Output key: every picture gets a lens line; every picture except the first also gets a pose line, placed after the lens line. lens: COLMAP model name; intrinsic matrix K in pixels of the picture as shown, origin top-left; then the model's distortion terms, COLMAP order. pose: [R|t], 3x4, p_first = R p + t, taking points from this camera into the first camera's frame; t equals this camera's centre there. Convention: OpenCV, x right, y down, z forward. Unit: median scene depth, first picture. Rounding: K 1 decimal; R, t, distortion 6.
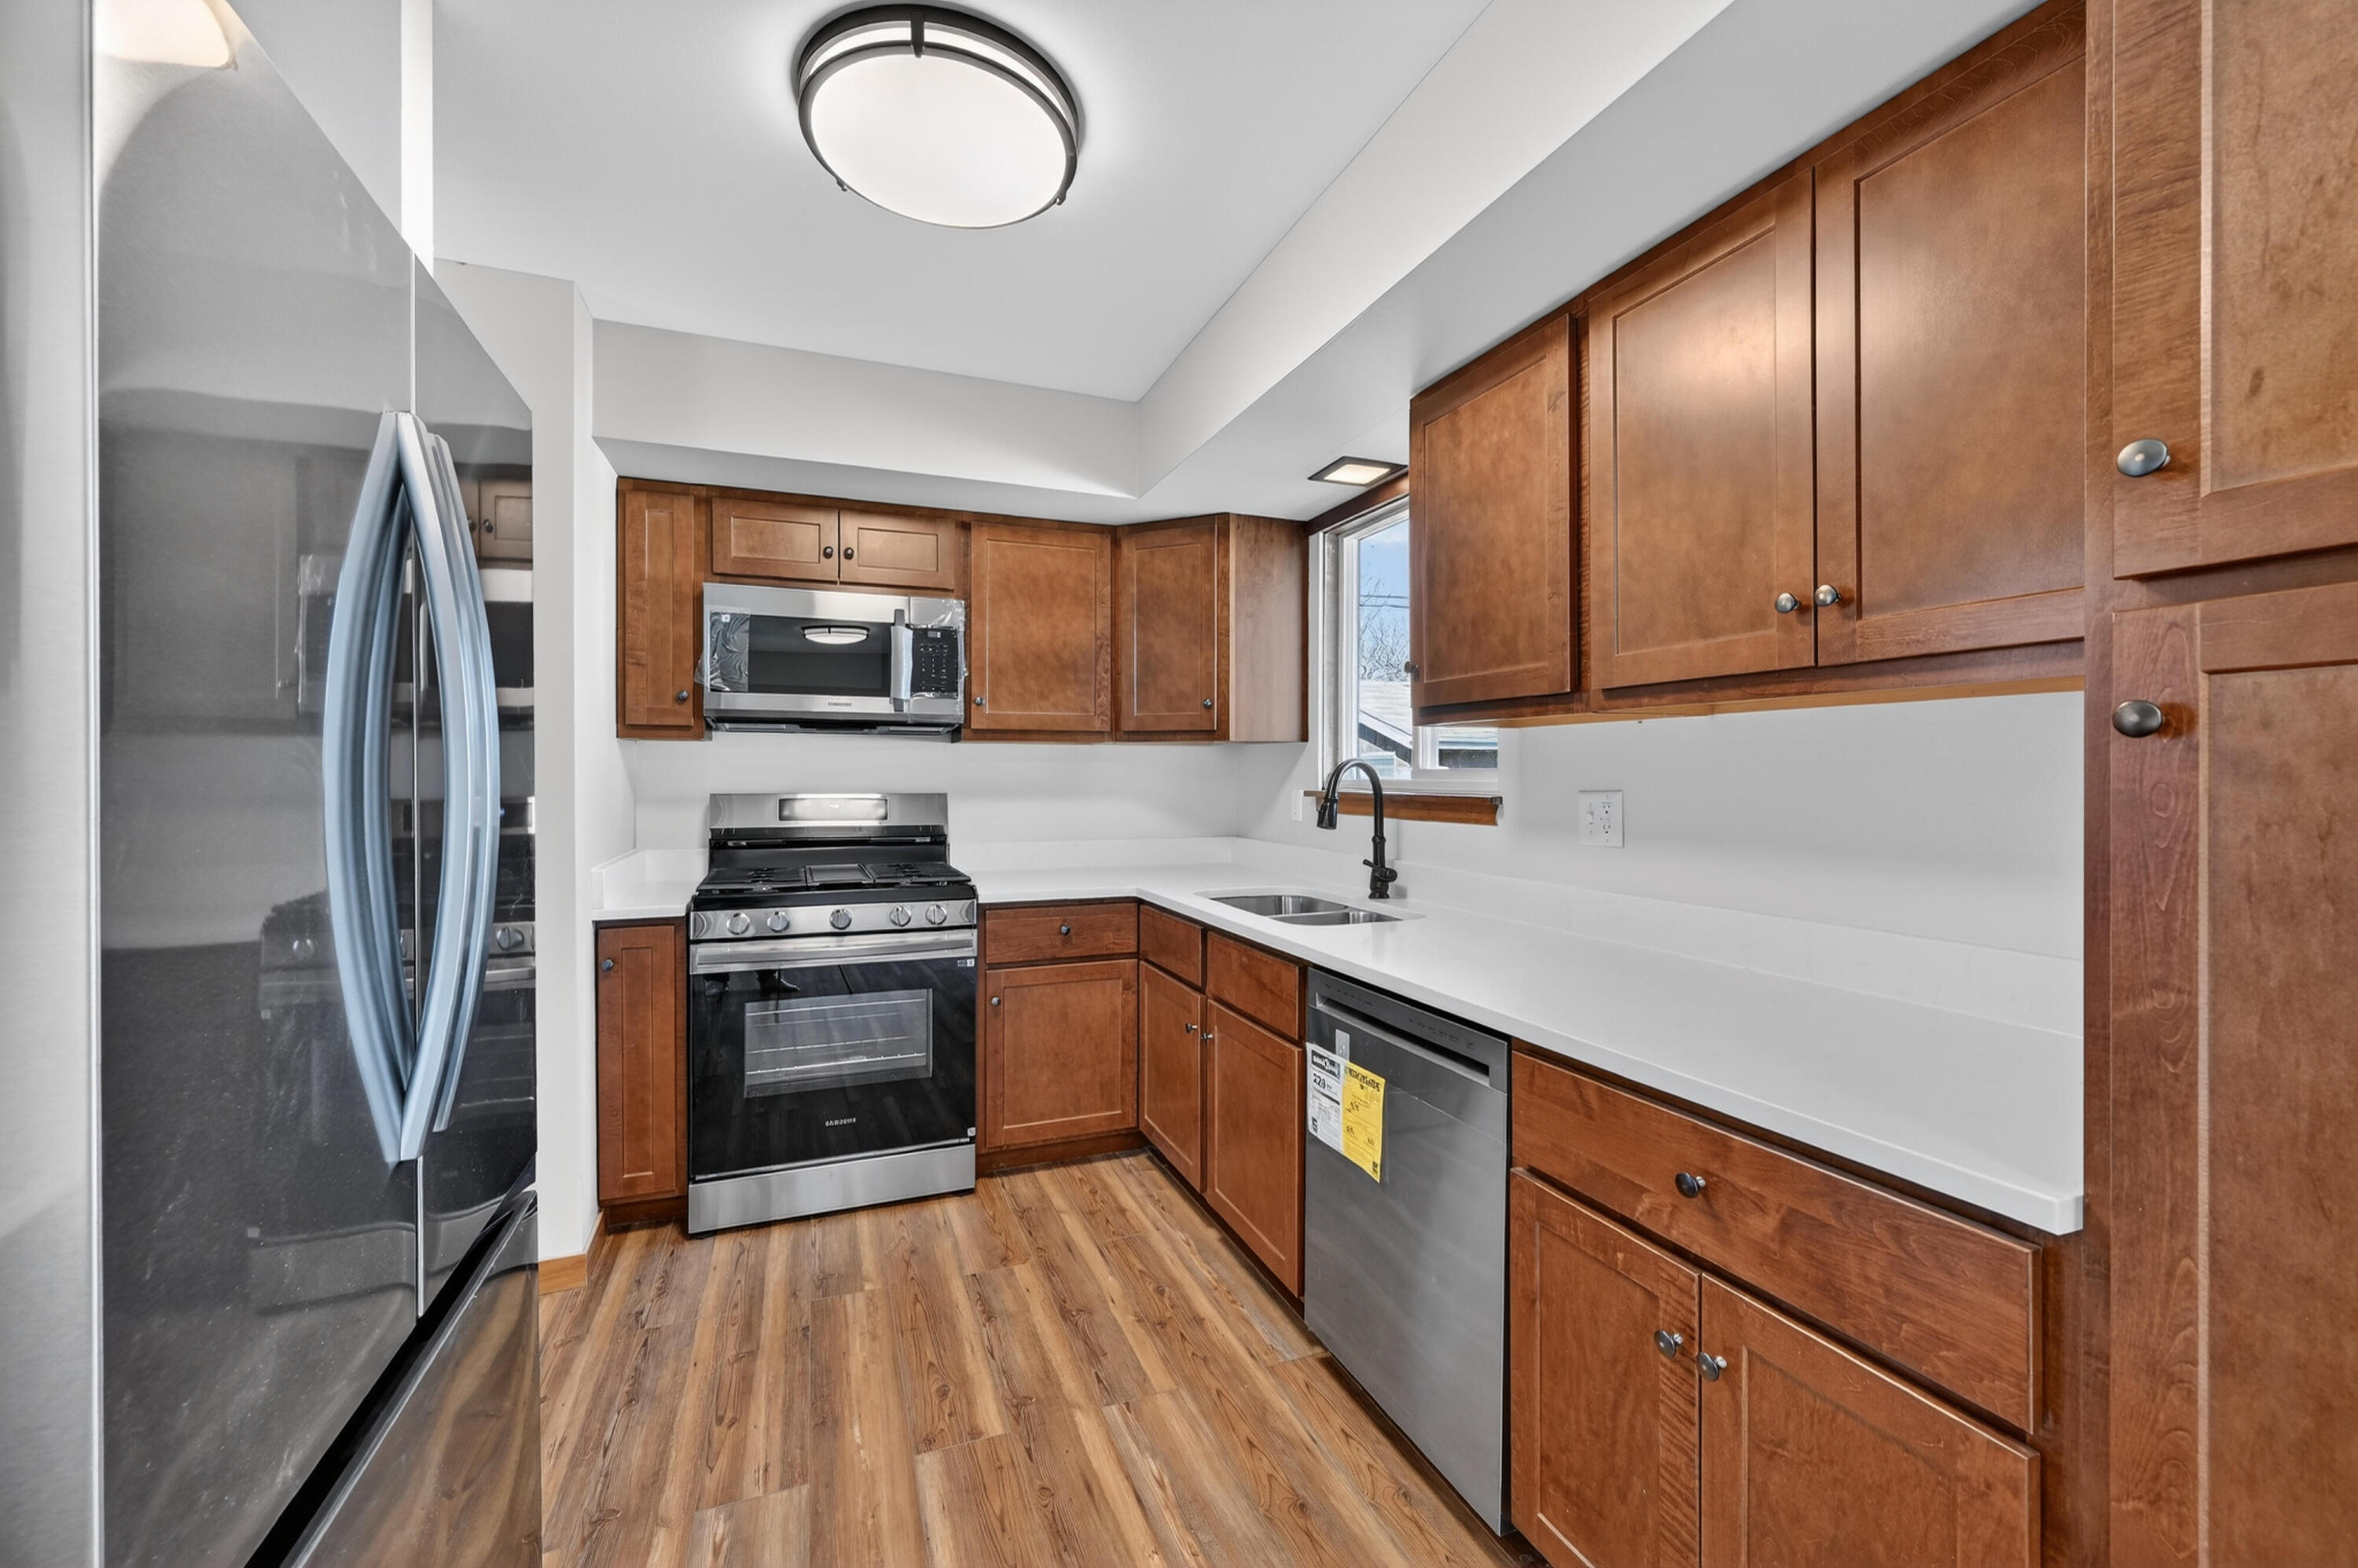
lens RADIAL K [[927.1, 0, 1182.1], [0, 927.1, 773.9], [0, 0, 1]] dist [-0.006671, -0.000118]
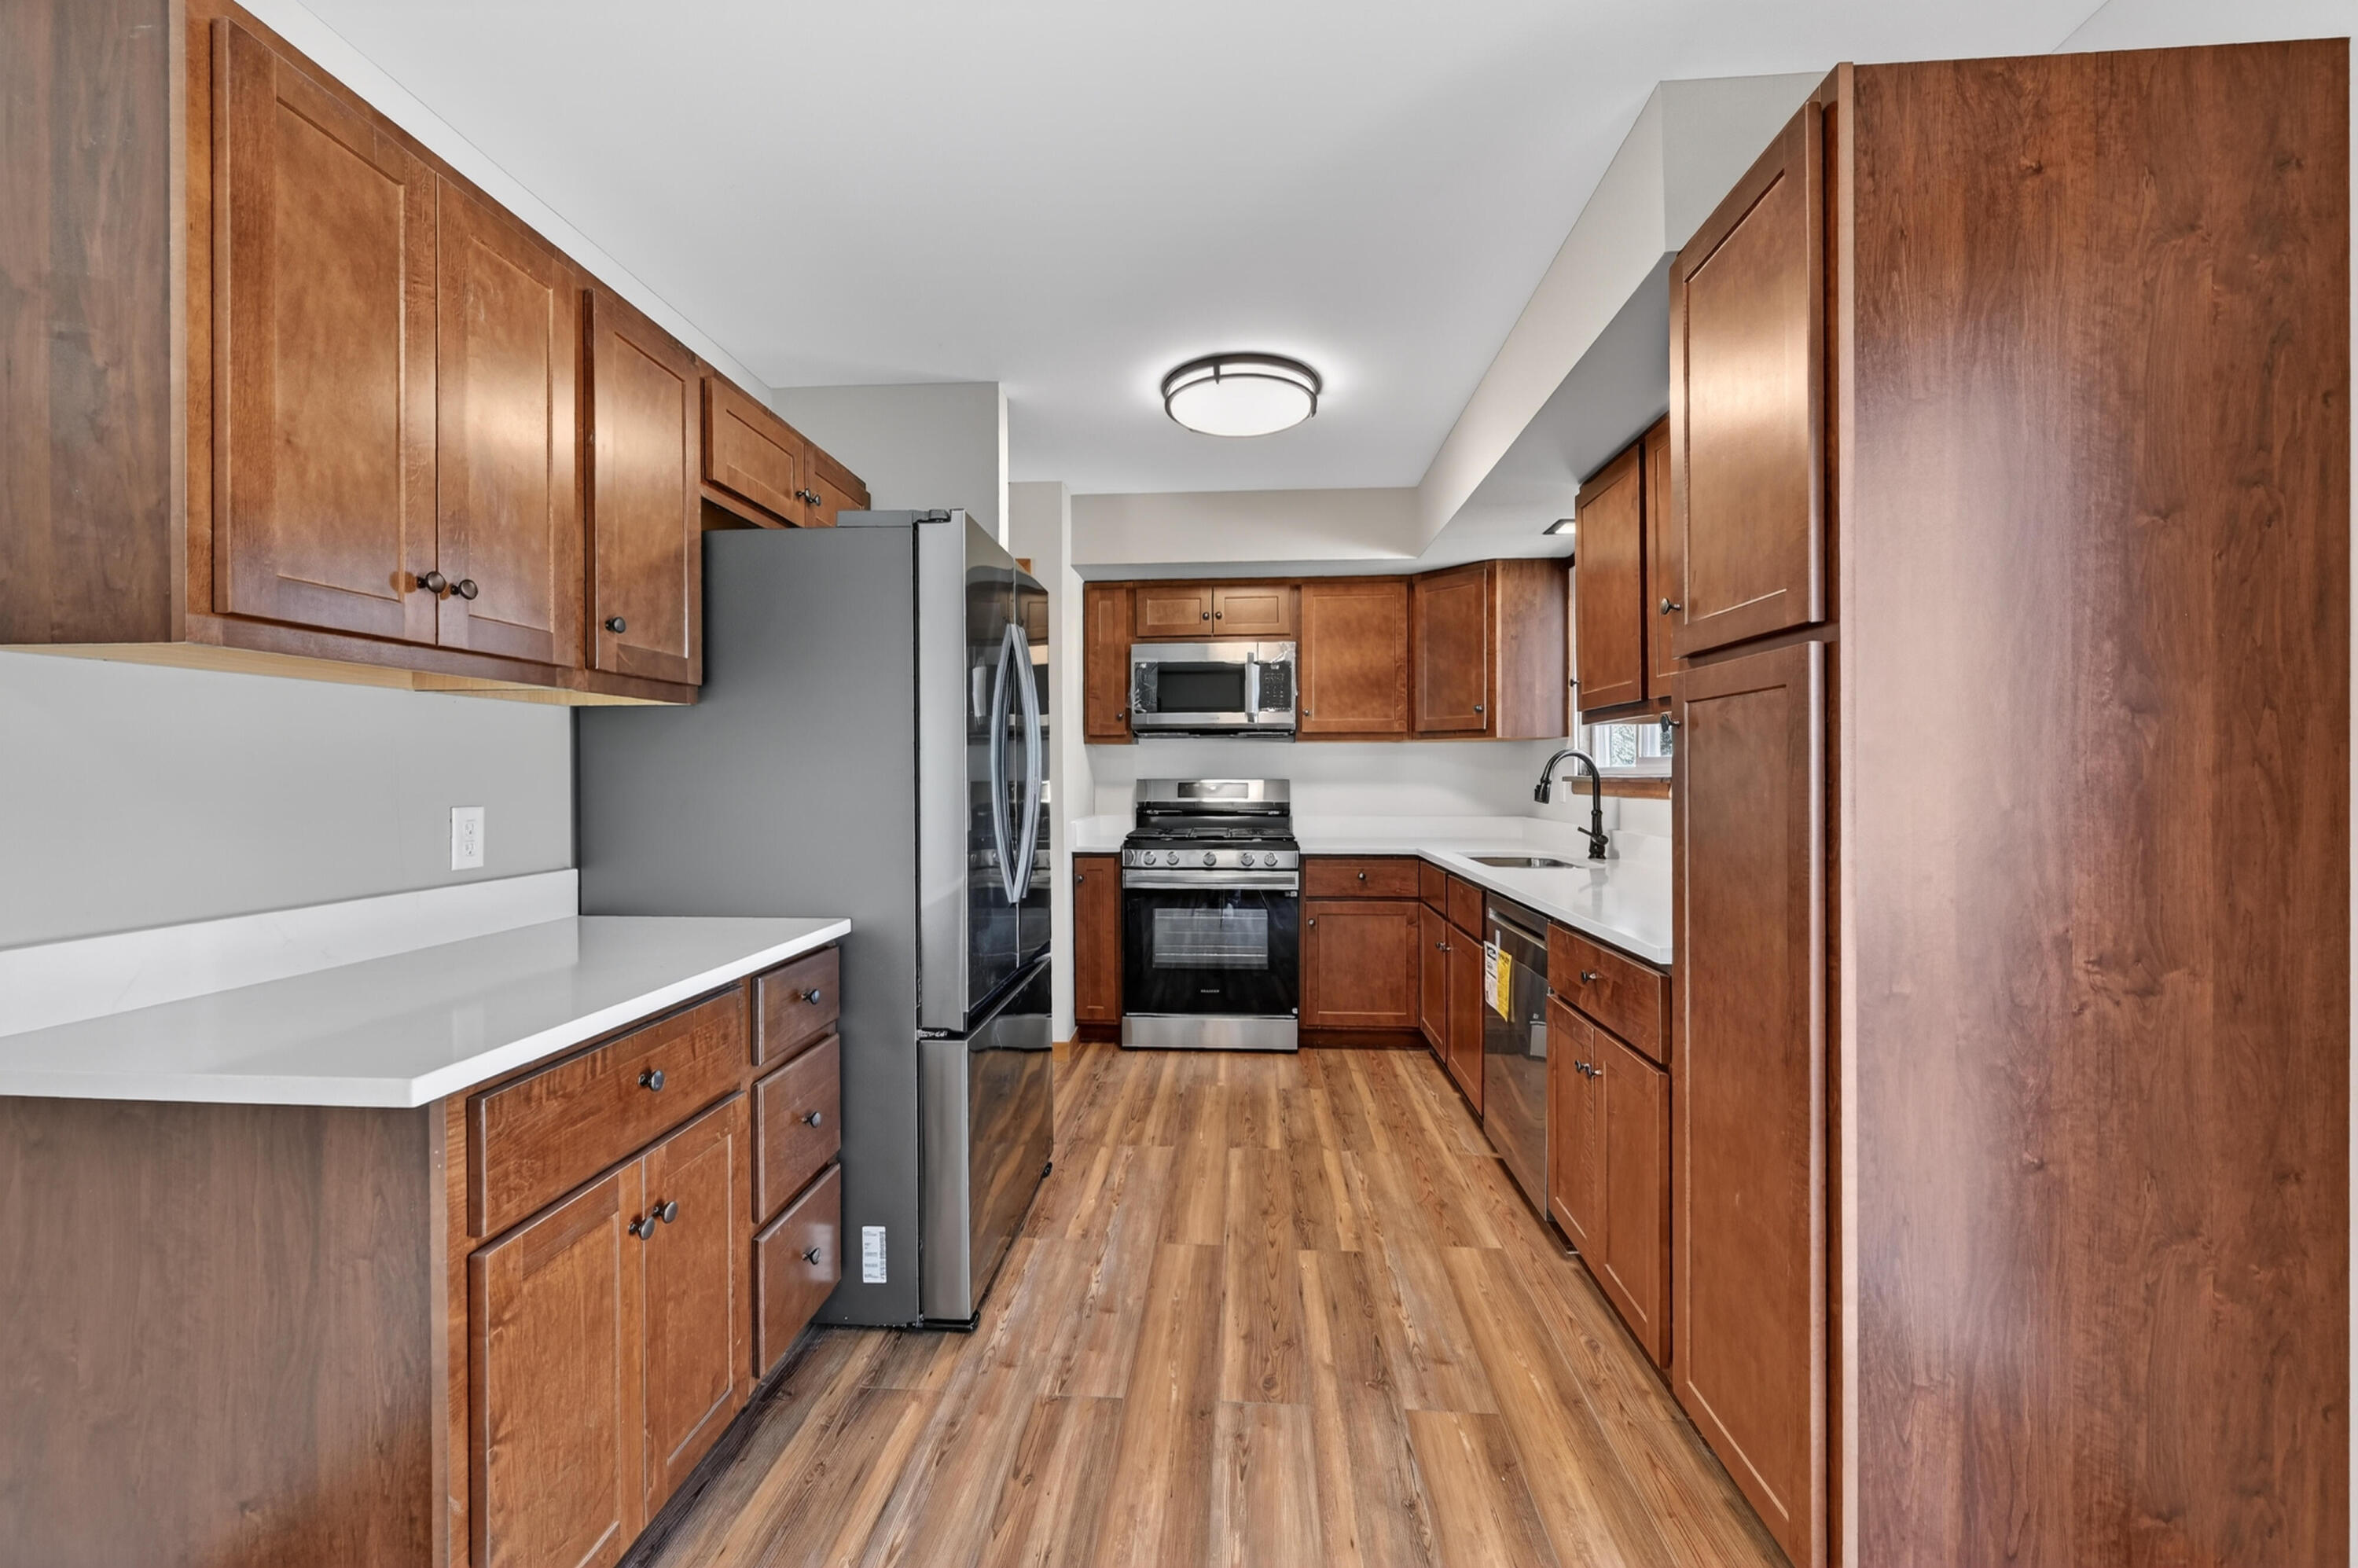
lens RADIAL K [[943.5, 0, 1178.4], [0, 943.5, 771.9], [0, 0, 1]] dist [-0.001314, -0.000021]
pose [[0.900493, -0.004185, -0.434851, 0.266660], [0.003303, 0.999991, -0.002784, 0.016849], [0.434859, 0.001071, 0.900498, -0.433651]]
